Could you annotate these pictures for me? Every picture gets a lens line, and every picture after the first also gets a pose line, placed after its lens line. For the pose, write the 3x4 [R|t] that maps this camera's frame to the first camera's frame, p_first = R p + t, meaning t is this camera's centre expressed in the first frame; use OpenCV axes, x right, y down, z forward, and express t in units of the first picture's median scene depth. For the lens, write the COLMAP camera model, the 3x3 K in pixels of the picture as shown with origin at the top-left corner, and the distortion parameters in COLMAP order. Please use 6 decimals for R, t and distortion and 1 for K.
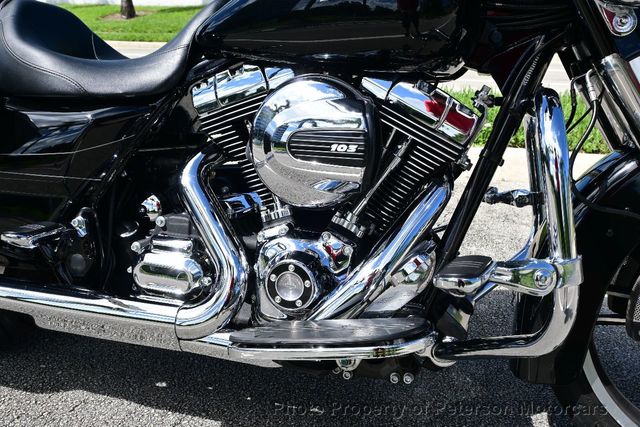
lens RADIAL K [[624.0, 0, 320.0], [0, 624.0, 213.5], [0, 0, 1]] dist [0.011577, 0.006918]
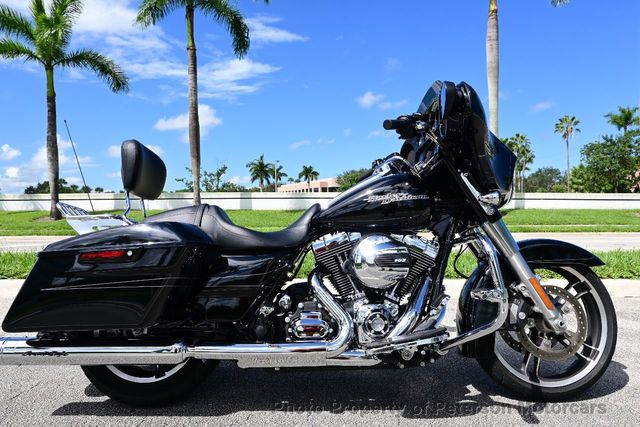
lens RADIAL K [[437.5, 0, 316.4], [0, 437.5, 216.4], [0, 0, 1]] dist [-0.002701, -0.001952]
pose [[0.956557, -0.020285, 0.290840, -0.667385], [0.105860, 0.953659, -0.281653, 0.155863], [-0.271649, 0.300206, 0.914376, -0.465647]]
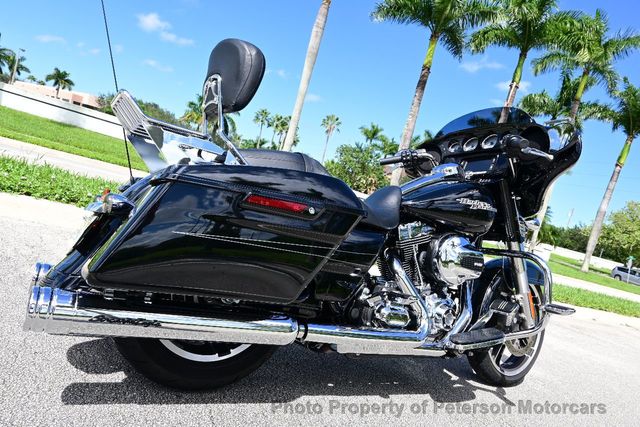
lens RADIAL K [[446.0, 0, 318.3], [0, 446.0, 209.7], [0, 0, 1]] dist [-0.002870, -0.001194]
pose [[0.639734, 0.142808, 0.755212, -1.616811], [-0.019510, 0.985287, -0.169788, 0.004296], [-0.768348, 0.093885, 0.633109, 0.248149]]
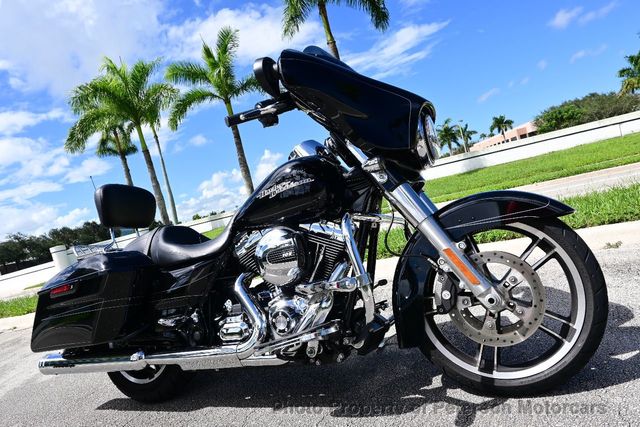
lens RADIAL K [[436.4, 0, 322.2], [0, 436.4, 216.5], [0, 0, 1]] dist [-0.005713, -0.002240]
pose [[0.961693, -0.226856, -0.153891, 0.382405], [0.175956, 0.941314, -0.288041, 0.218095], [0.210204, 0.249929, 0.945172, -0.467737]]
